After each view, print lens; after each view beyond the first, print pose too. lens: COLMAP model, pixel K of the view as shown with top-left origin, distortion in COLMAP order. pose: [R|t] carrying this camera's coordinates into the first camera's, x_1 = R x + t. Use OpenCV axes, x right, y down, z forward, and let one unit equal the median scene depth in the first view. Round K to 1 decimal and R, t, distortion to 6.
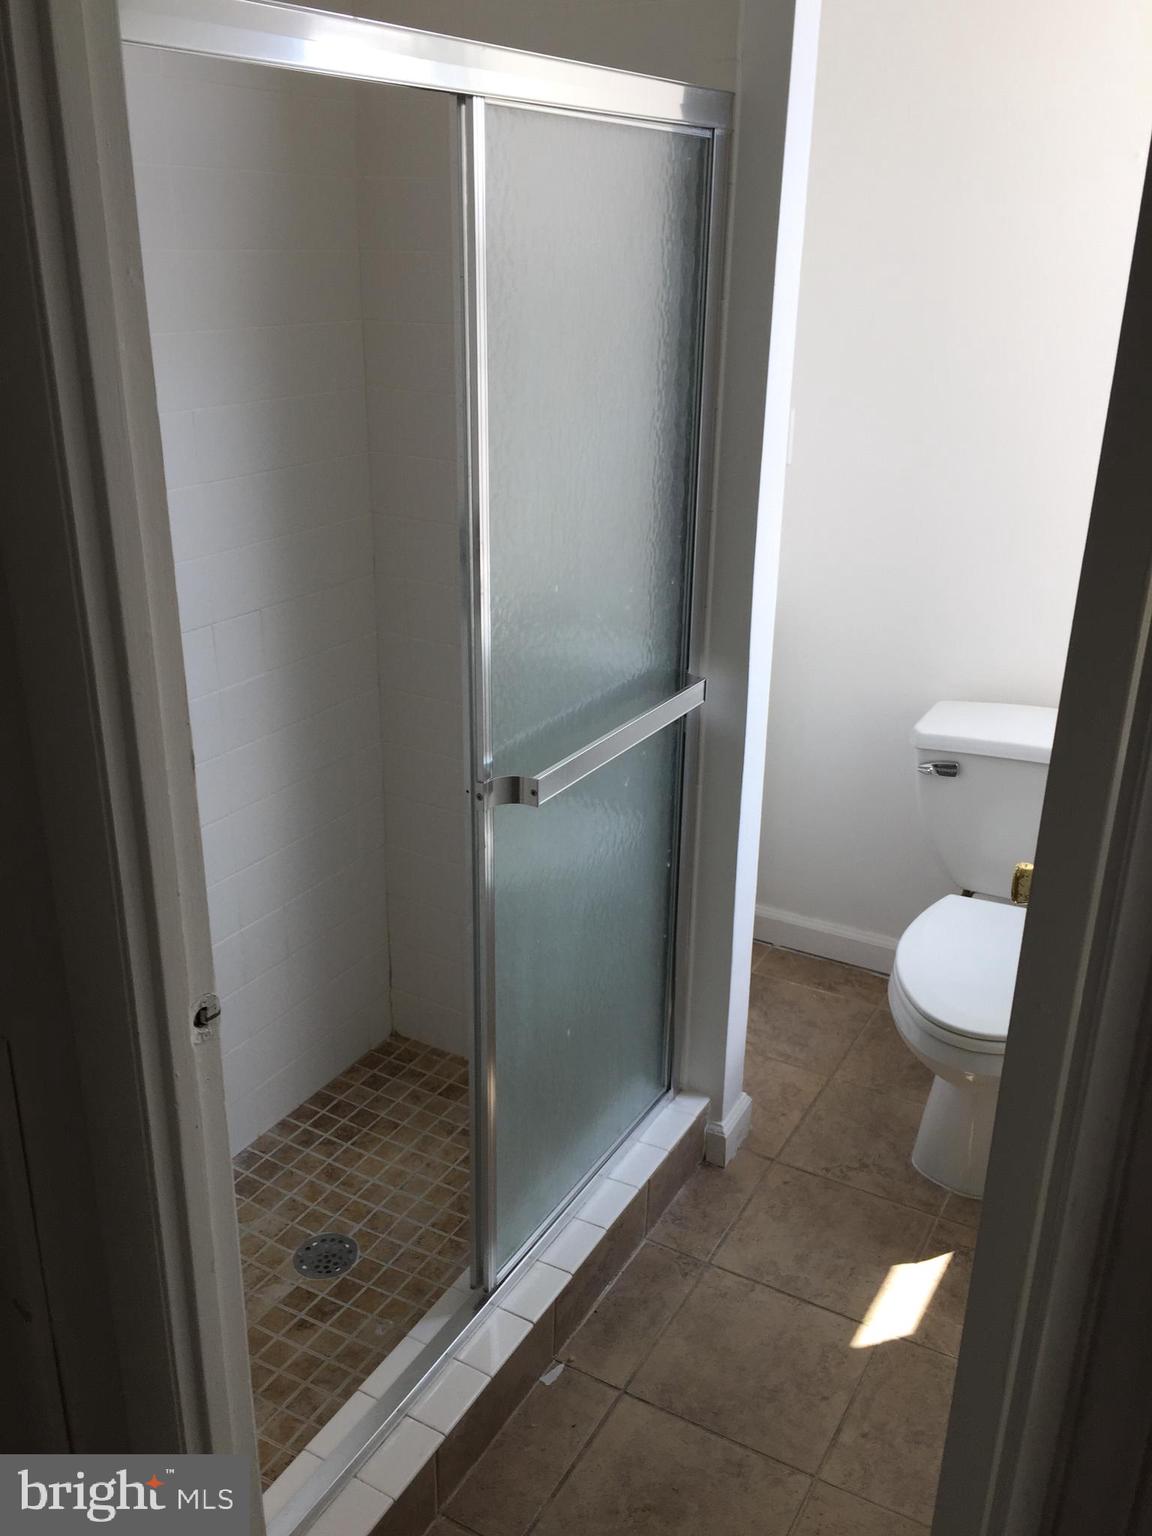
lens RADIAL K [[1312.9, 0, 570.0], [0, 1312.9, 773.0], [0, 0, 1]] dist [0.096179, -0.121868]
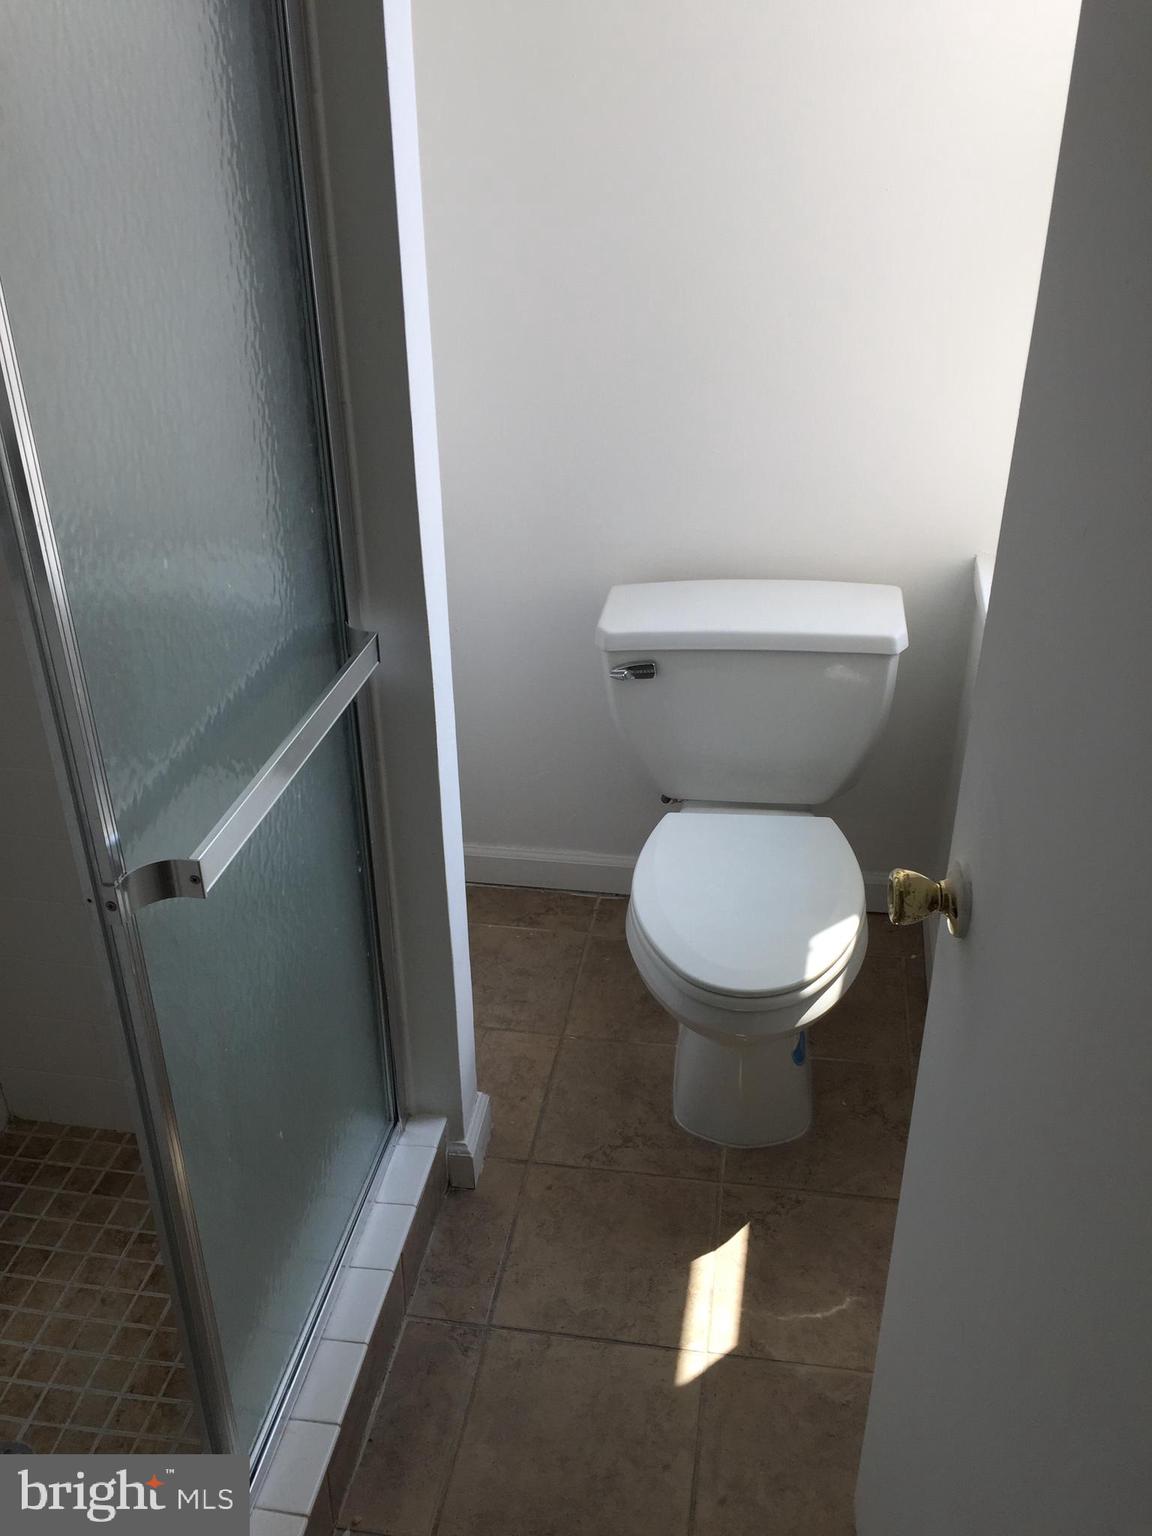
lens RADIAL K [[1312.9, 0, 570.0], [0, 1312.9, 773.0], [0, 0, 1]] dist [0.096179, -0.121868]
pose [[0.934977, -0.190813, 0.299012, -0.028259], [0.151529, 0.977053, 0.149689, -0.077424], [-0.320713, -0.094647, 0.942436, 0.218805]]
